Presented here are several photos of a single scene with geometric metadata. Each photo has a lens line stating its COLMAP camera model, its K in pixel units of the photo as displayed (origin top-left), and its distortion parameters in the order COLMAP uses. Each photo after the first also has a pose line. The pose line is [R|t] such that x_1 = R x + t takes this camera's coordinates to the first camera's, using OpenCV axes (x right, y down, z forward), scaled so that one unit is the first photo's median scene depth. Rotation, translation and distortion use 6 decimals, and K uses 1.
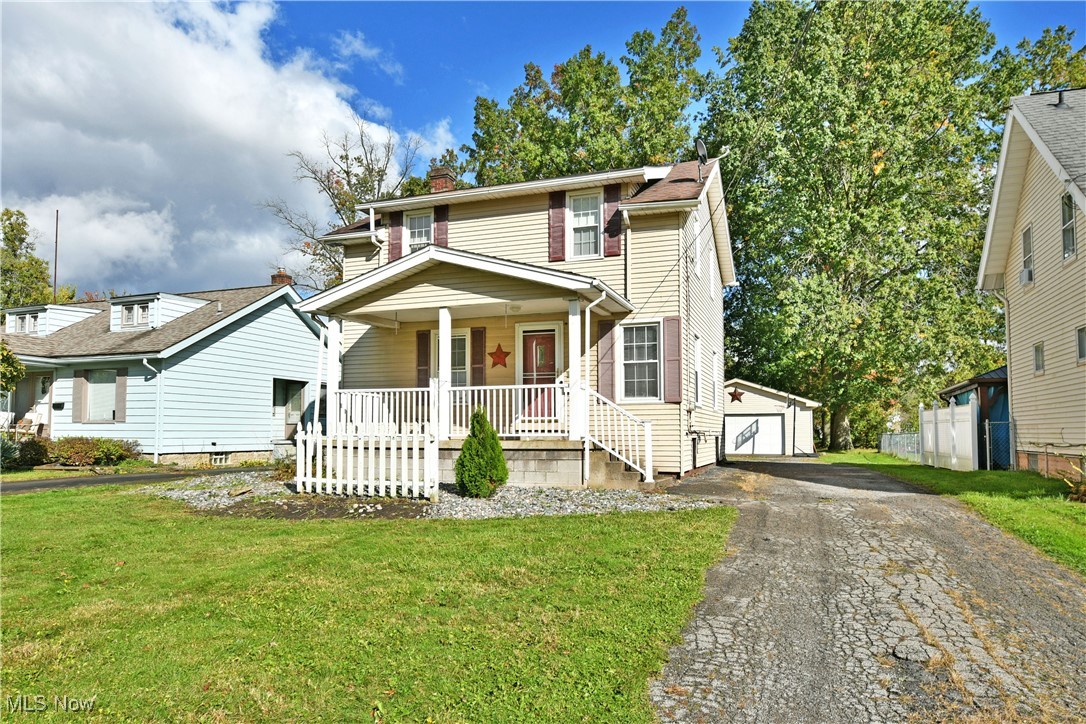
lens RADIAL K [[668.5, 0, 583.8], [0, 668.5, 408.8], [0, 0, 1]] dist [-0.015722, 0.023199]
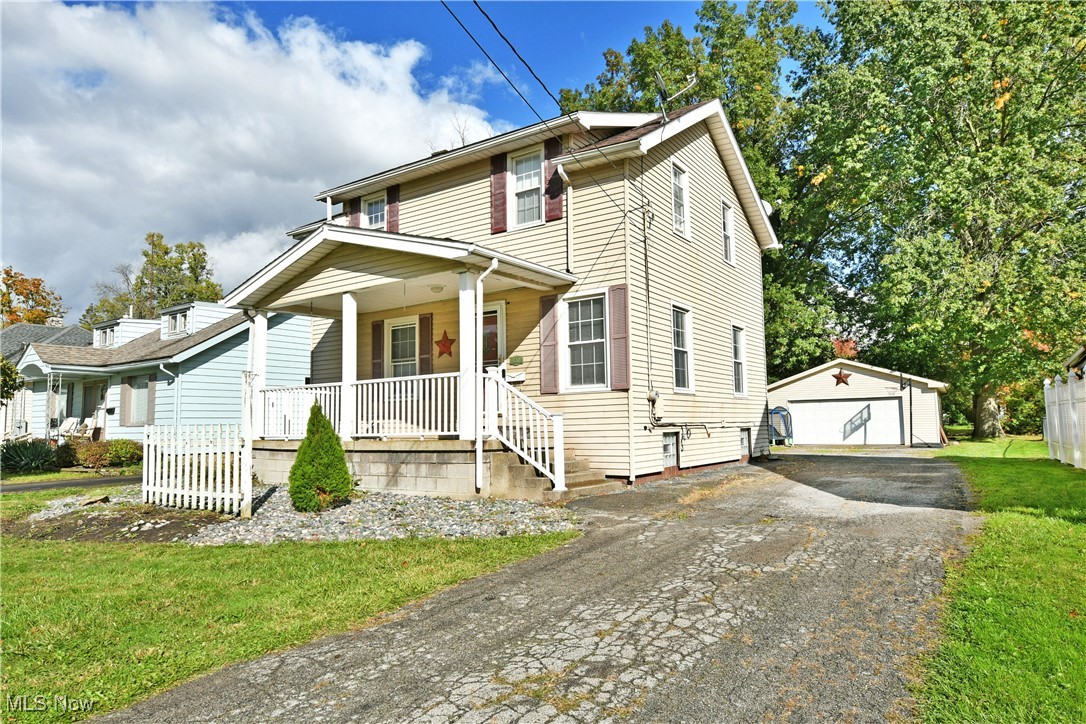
lens RADIAL K [[664.8, 0, 546.3], [0, 664.8, 373.1], [0, 0, 1]] dist [-0.011199, -0.005264]
pose [[0.966303, -0.038795, -0.254468, 0.187435], [0.028550, 0.998631, -0.043831, 0.002255], [0.255820, 0.035089, 0.966088, 0.144355]]
